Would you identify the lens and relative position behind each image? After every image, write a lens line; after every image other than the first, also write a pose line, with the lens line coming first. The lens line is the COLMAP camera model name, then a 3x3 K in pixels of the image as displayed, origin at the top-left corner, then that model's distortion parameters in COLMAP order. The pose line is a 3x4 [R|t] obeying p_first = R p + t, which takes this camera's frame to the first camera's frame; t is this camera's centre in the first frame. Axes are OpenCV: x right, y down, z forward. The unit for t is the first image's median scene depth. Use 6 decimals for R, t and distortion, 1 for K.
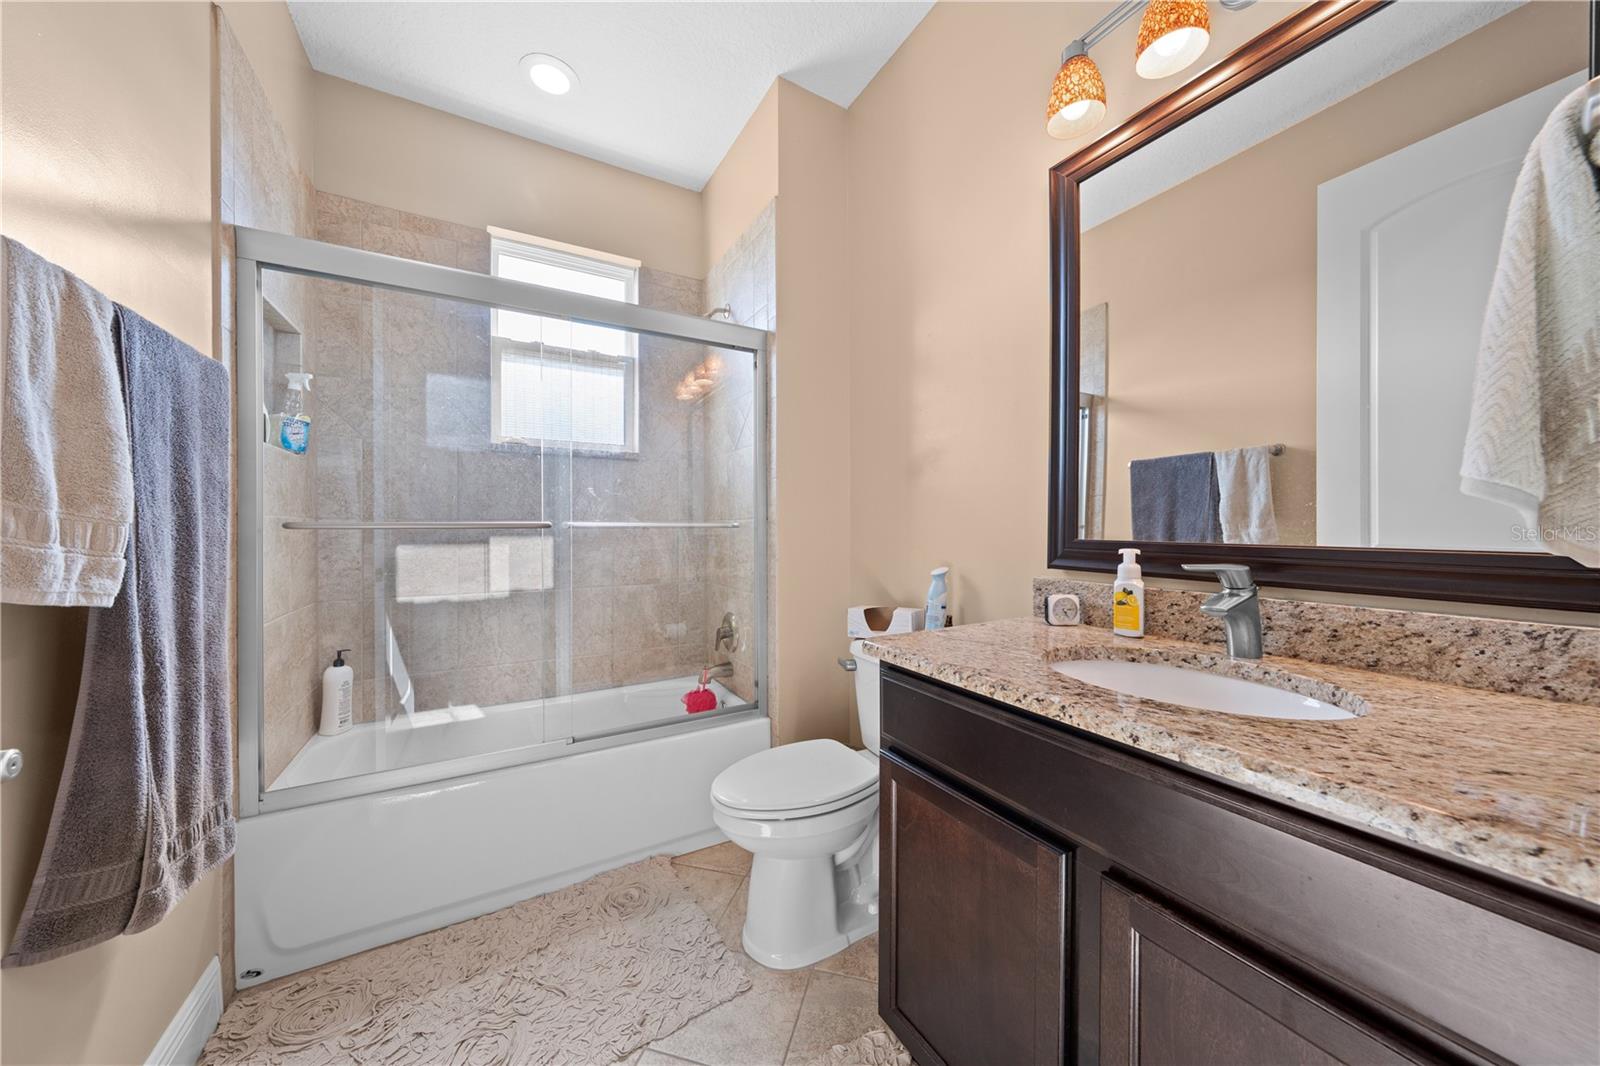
lens RADIAL K [[537.4, 0, 796.9], [0, 537.4, 530.2], [0, 0, 1]] dist [-0.003701, 0.000514]
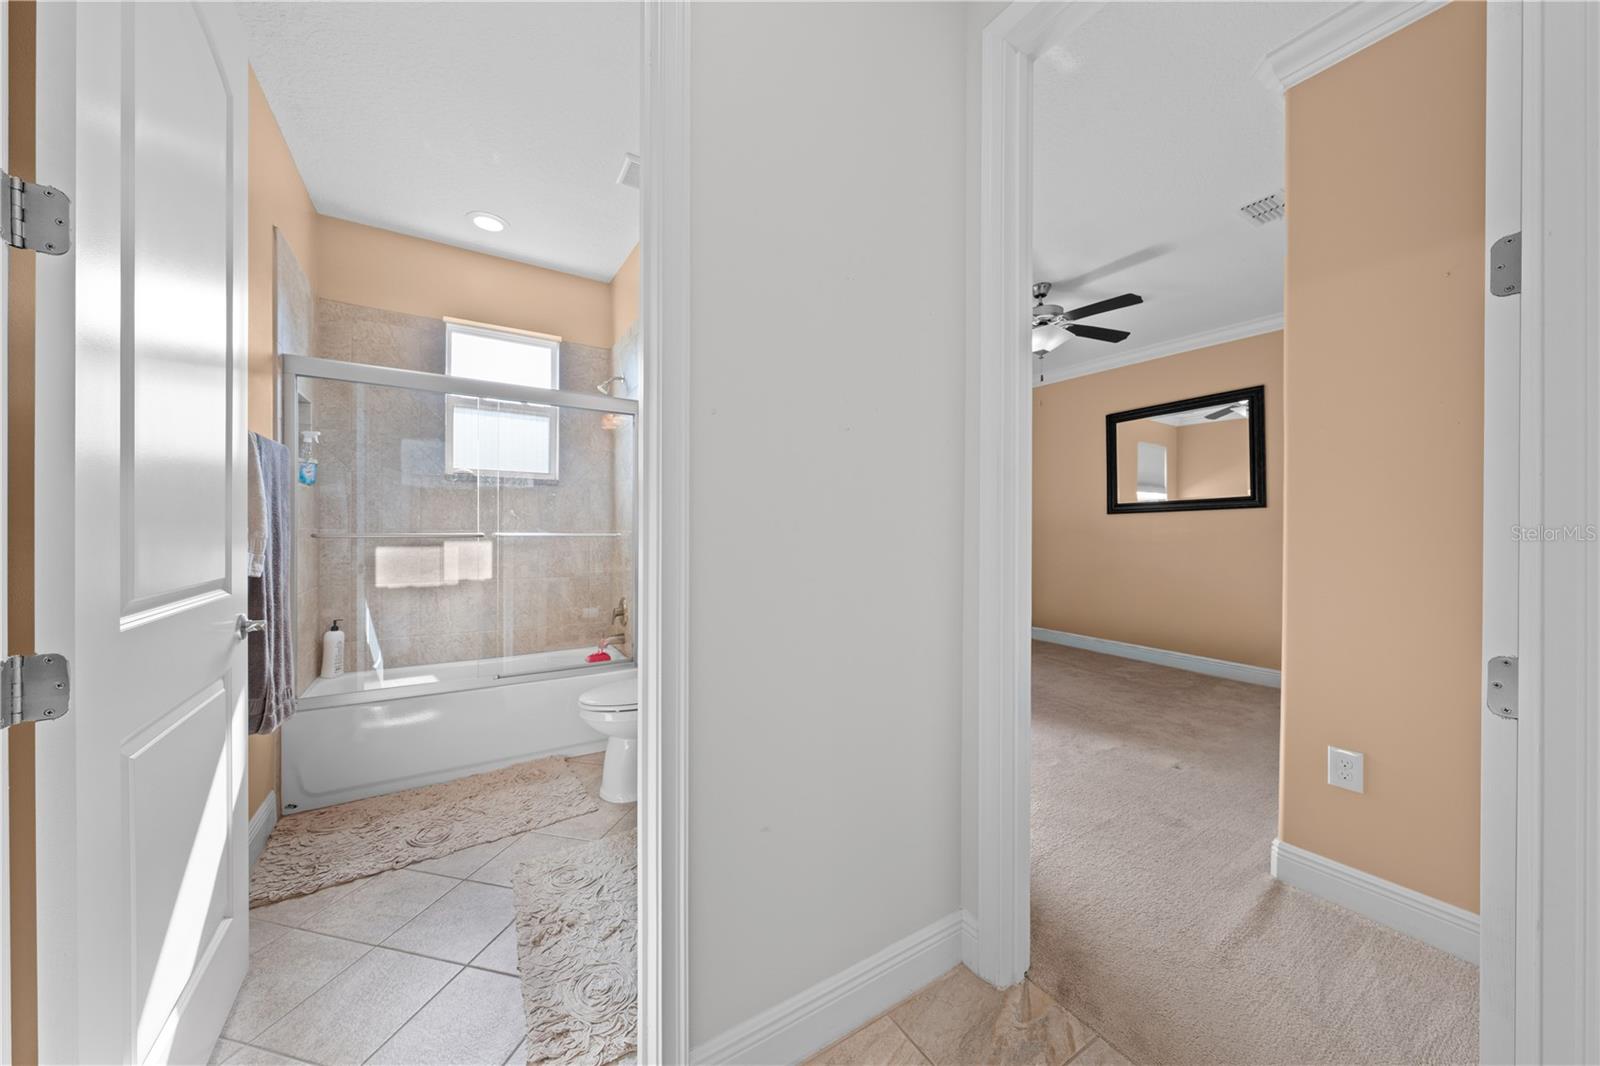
lens RADIAL K [[552.5, 0, 804.6], [0, 552.5, 532.6], [0, 0, 1]] dist [-0.003041, -0.000221]
pose [[0.998708, 0.008444, 0.050112, 0.326083], [-0.008573, 0.999960, 0.002353, -0.024676], [-0.050091, -0.002779, 0.998741, -0.533711]]
